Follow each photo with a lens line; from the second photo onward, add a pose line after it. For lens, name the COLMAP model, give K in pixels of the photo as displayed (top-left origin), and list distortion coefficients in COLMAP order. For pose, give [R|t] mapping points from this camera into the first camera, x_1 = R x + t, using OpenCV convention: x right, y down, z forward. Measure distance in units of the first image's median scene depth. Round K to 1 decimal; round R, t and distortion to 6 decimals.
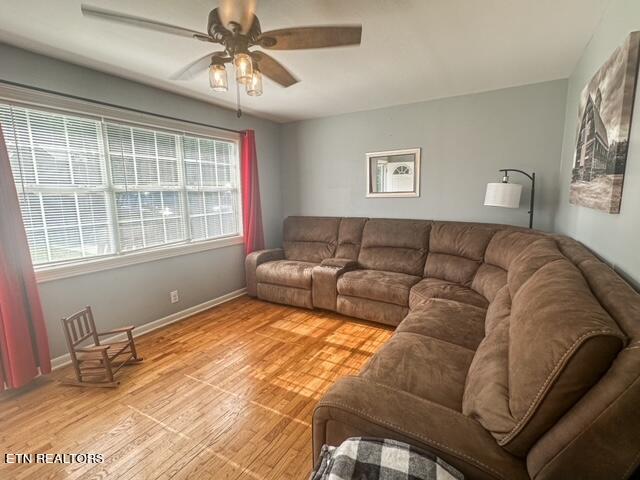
lens RADIAL K [[311.9, 0, 320.0], [0, 311.9, 240.0], [0, 0, 1]] dist [-0.002615, 0.000036]
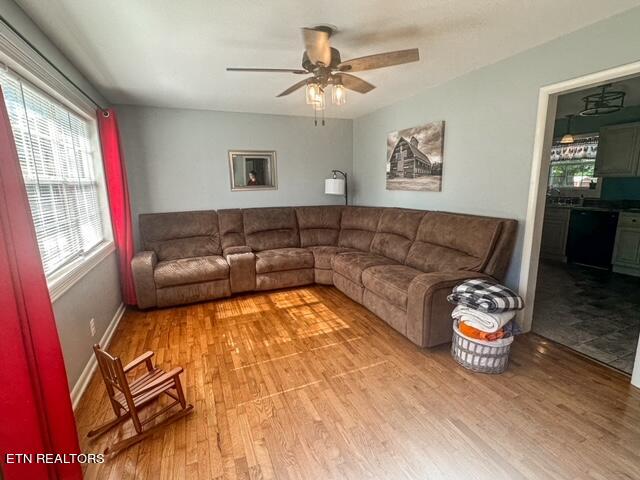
lens RADIAL K [[311.9, 0, 320.0], [0, 311.9, 240.0], [0, 0, 1]] dist [-0.002615, 0.000036]
pose [[0.591861, -0.140220, 0.793750, -0.743254], [0.133911, 0.988173, 0.074715, -0.005896], [-0.794839, 0.062071, 0.603638, 0.121224]]
